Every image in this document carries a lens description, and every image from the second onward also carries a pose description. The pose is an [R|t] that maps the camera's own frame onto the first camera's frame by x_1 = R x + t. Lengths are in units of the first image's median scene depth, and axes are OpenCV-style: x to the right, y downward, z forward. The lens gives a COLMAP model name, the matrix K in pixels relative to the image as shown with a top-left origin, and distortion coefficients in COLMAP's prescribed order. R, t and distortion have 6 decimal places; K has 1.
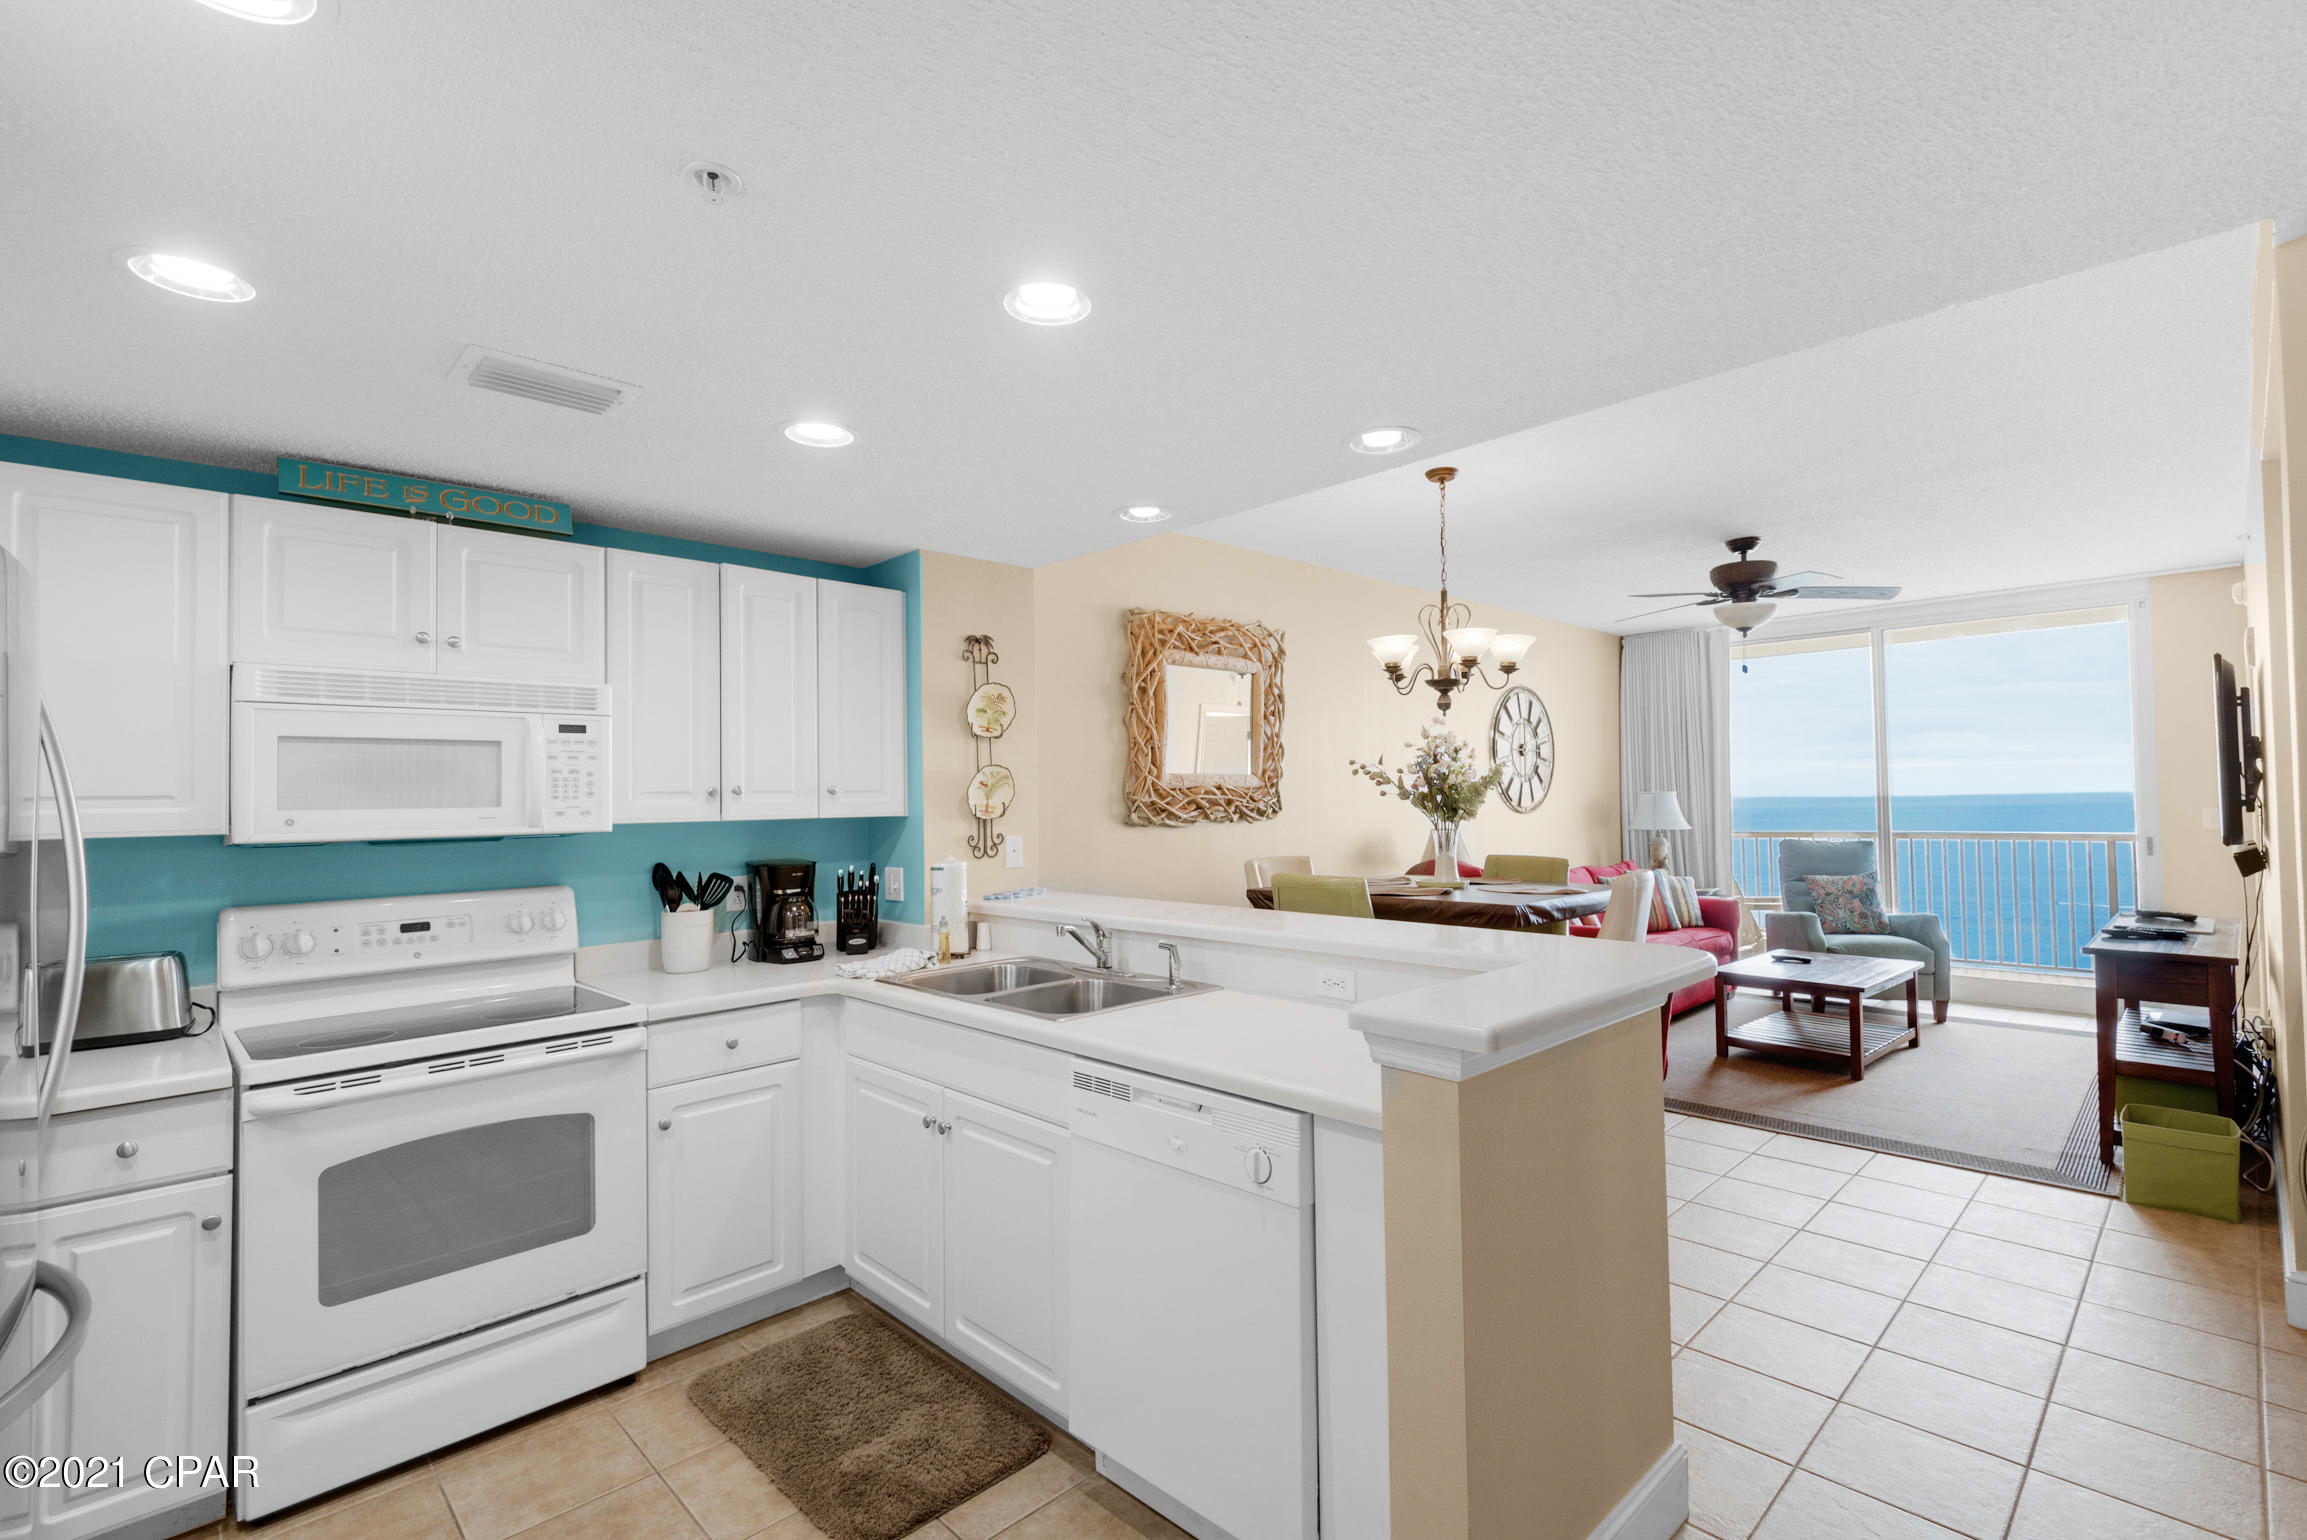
lens RADIAL K [[1038.1, 0, 1153.5], [0, 1038.1, 770.0], [0, 0, 1]] dist [0.002767, -0.010356]
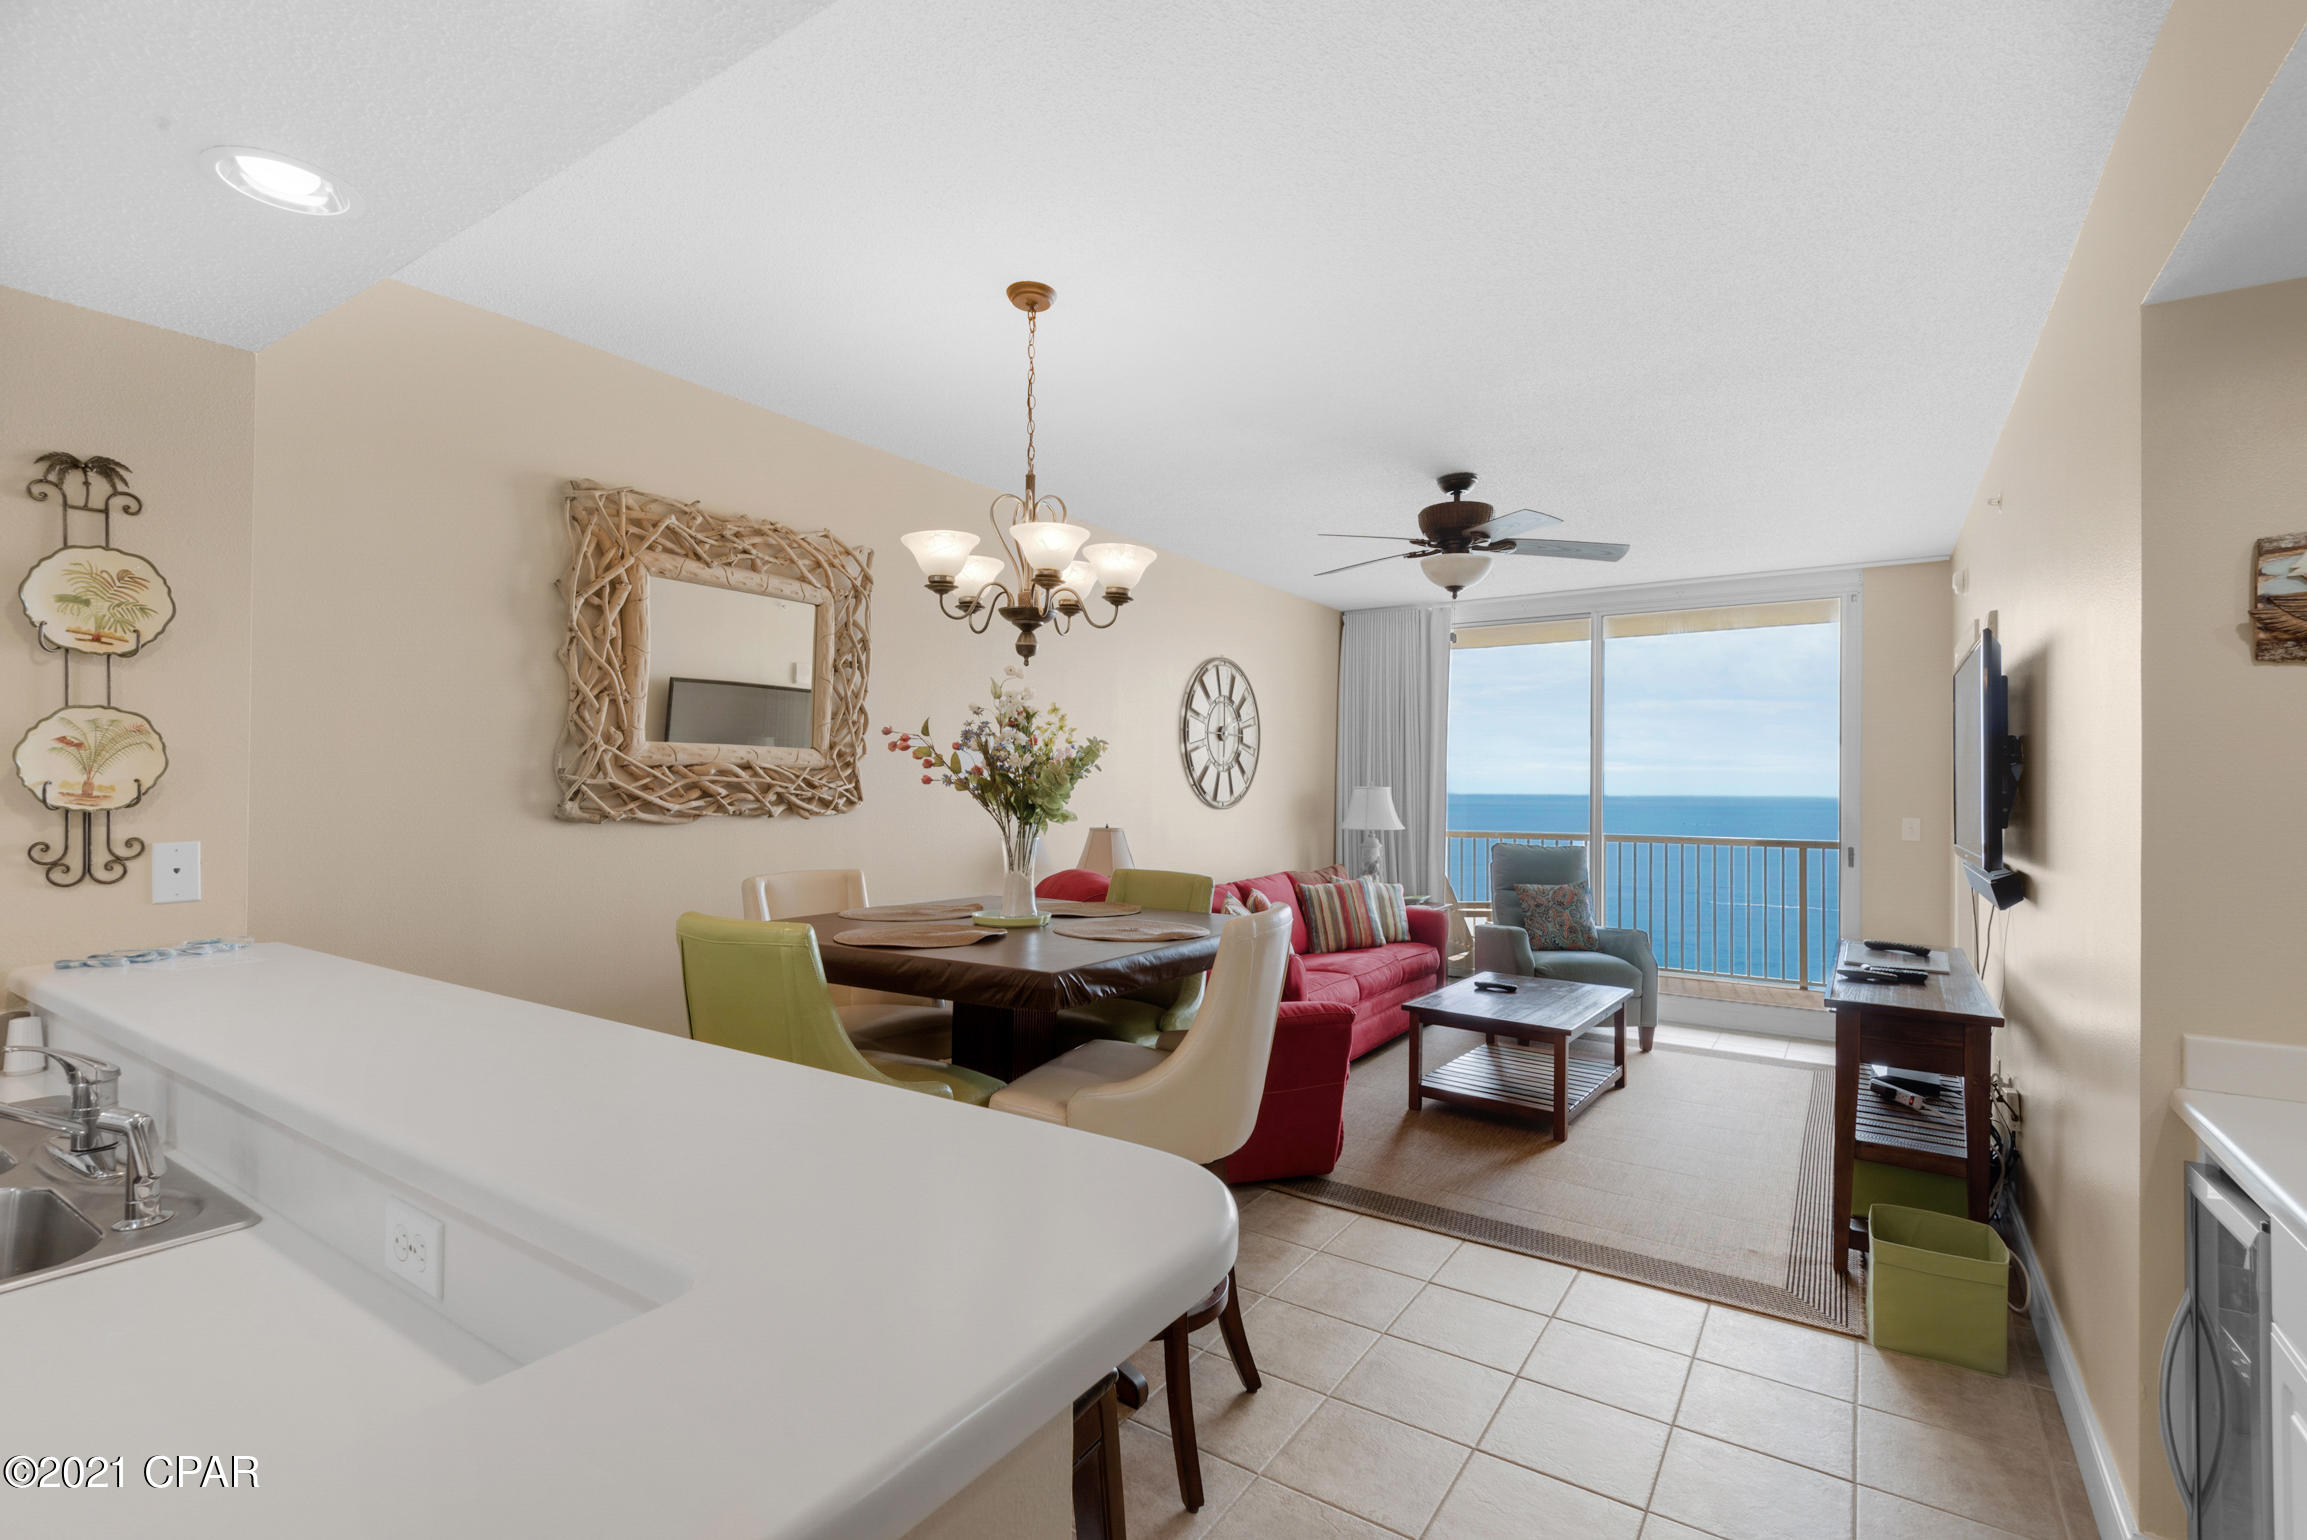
lens RADIAL K [[1054.4, 0, 1190.4], [0, 1054.4, 779.5], [0, 0, 1]] dist [0.047610, -0.042887]
pose [[0.968554, 0.024006, 0.247644, 0.179533], [-0.029468, 0.999397, 0.018371, 0.004421], [-0.247053, -0.025091, 0.968677, 0.262885]]
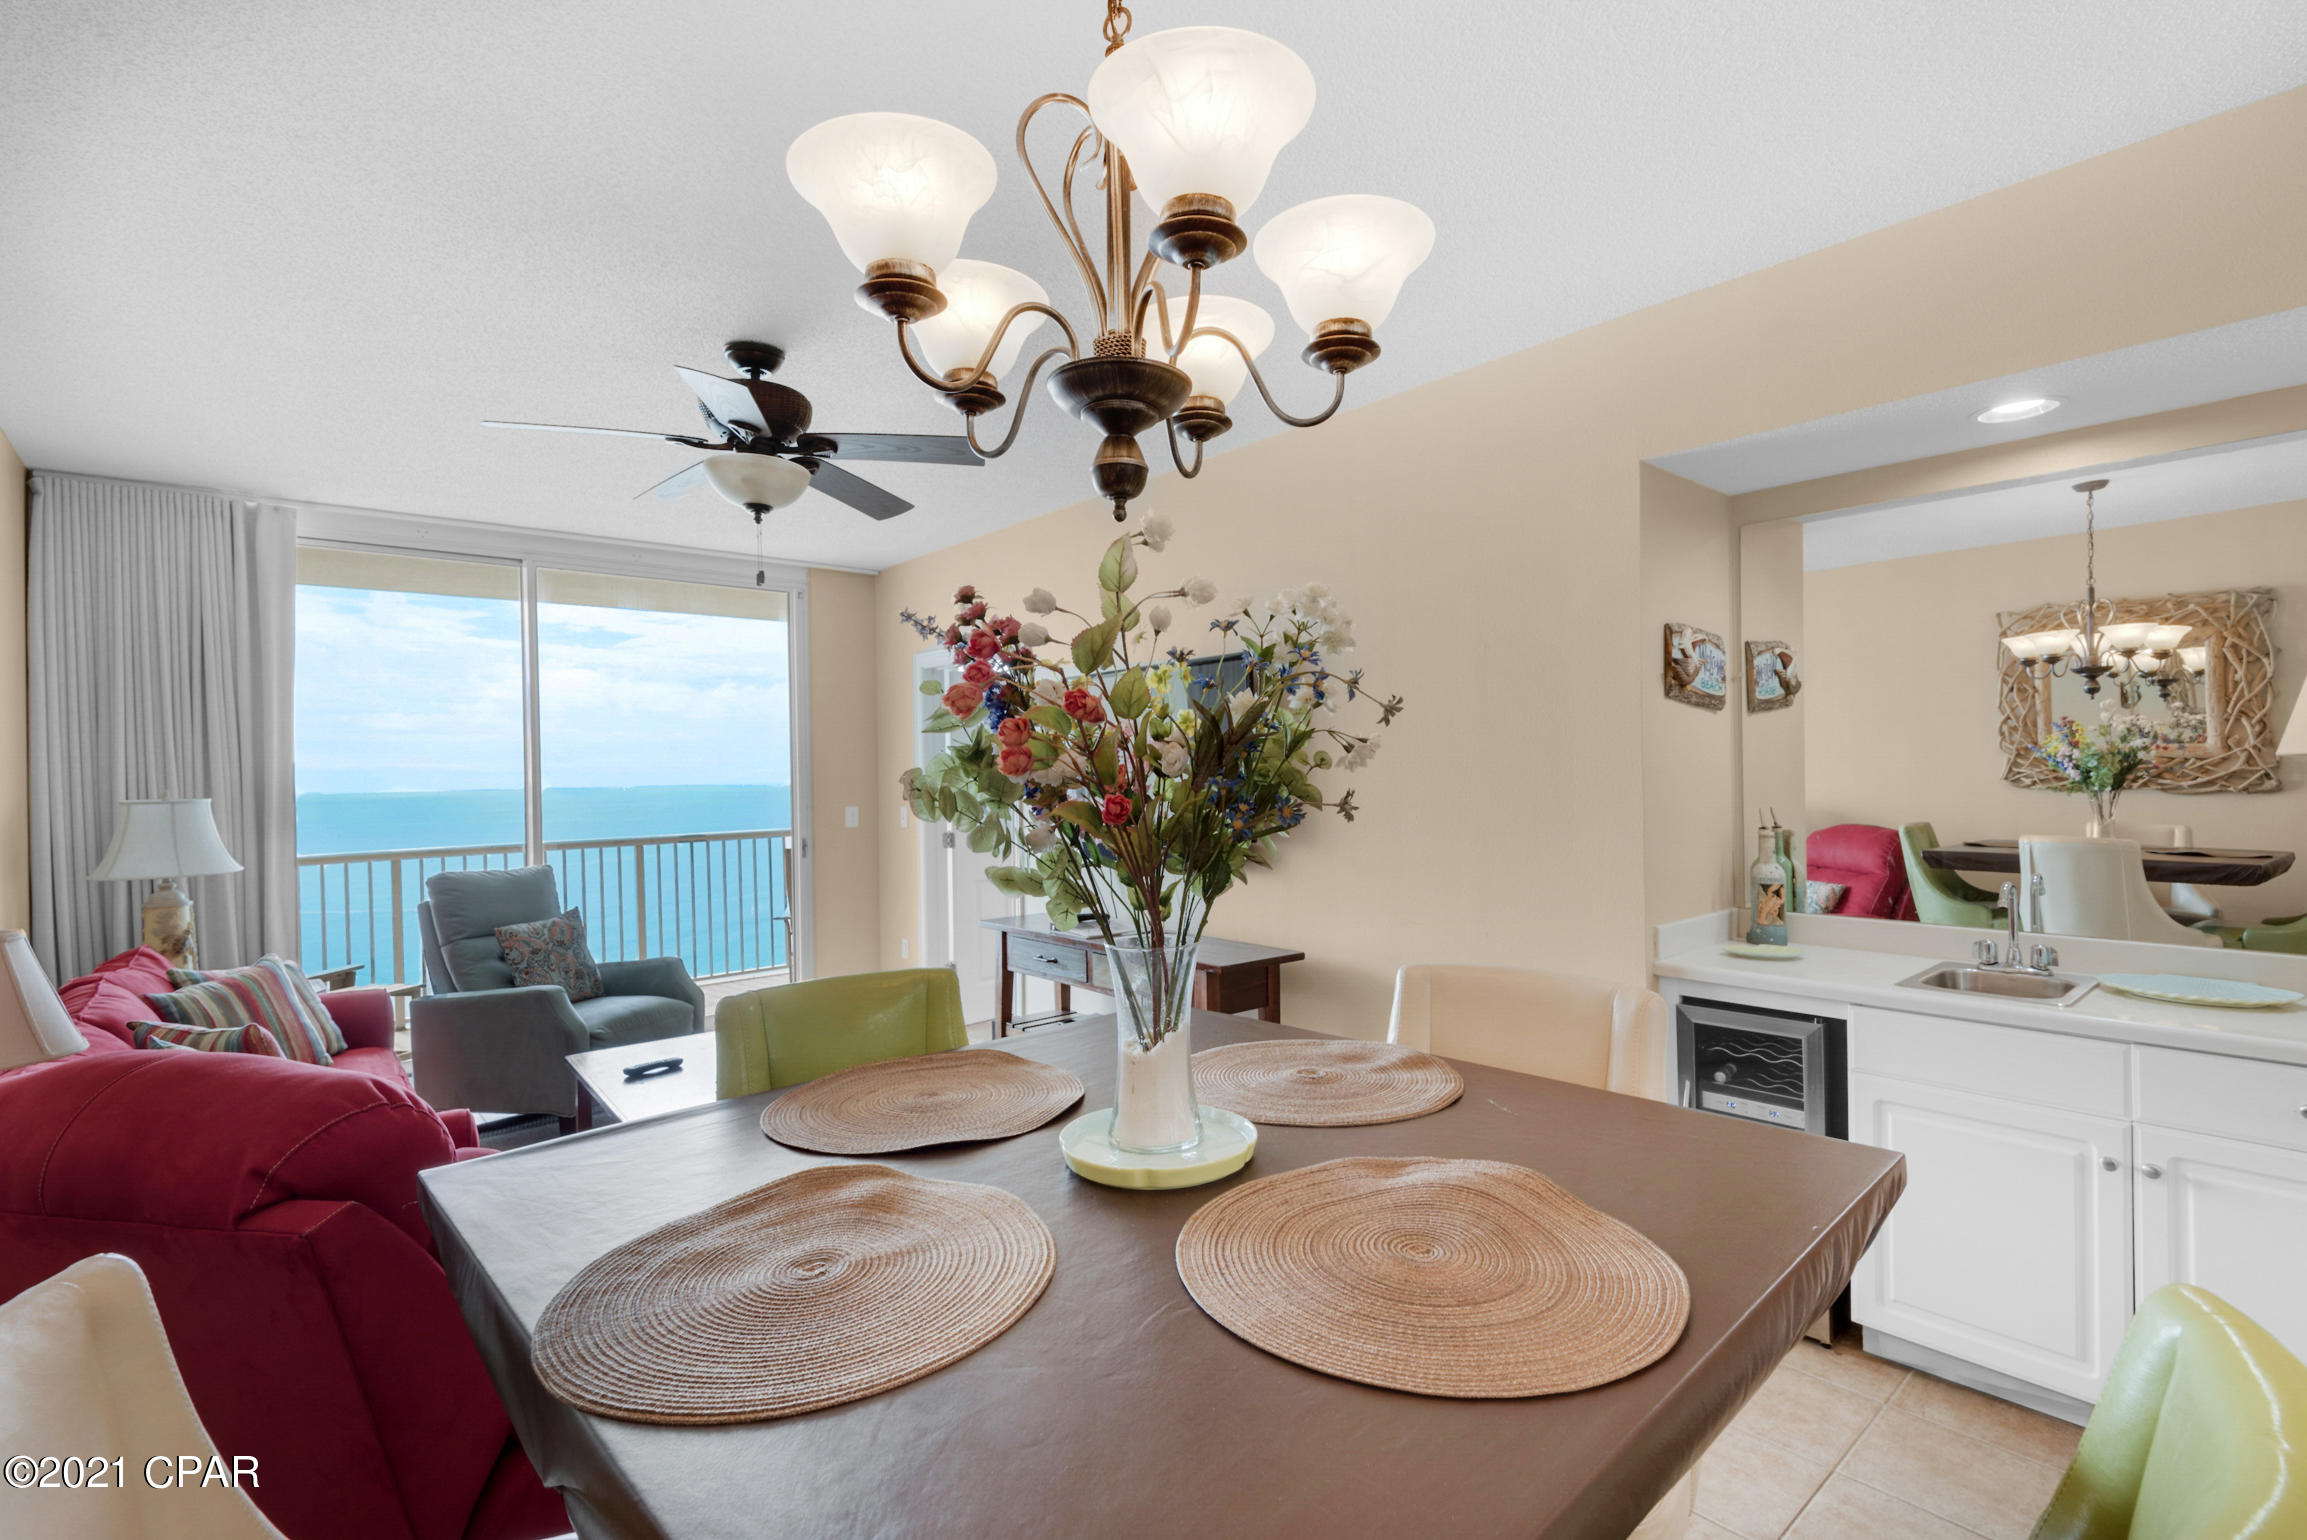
lens RADIAL K [[1038.1, 0, 1153.5], [0, 1038.1, 770.0], [0, 0, 1]] dist [0.002767, -0.010356]
pose [[0.023016, 0.013715, 0.999641, 0.008066], [-0.009817, 0.999861, -0.013492, 0.014296], [-0.999687, -0.009503, 0.023148, 0.812239]]
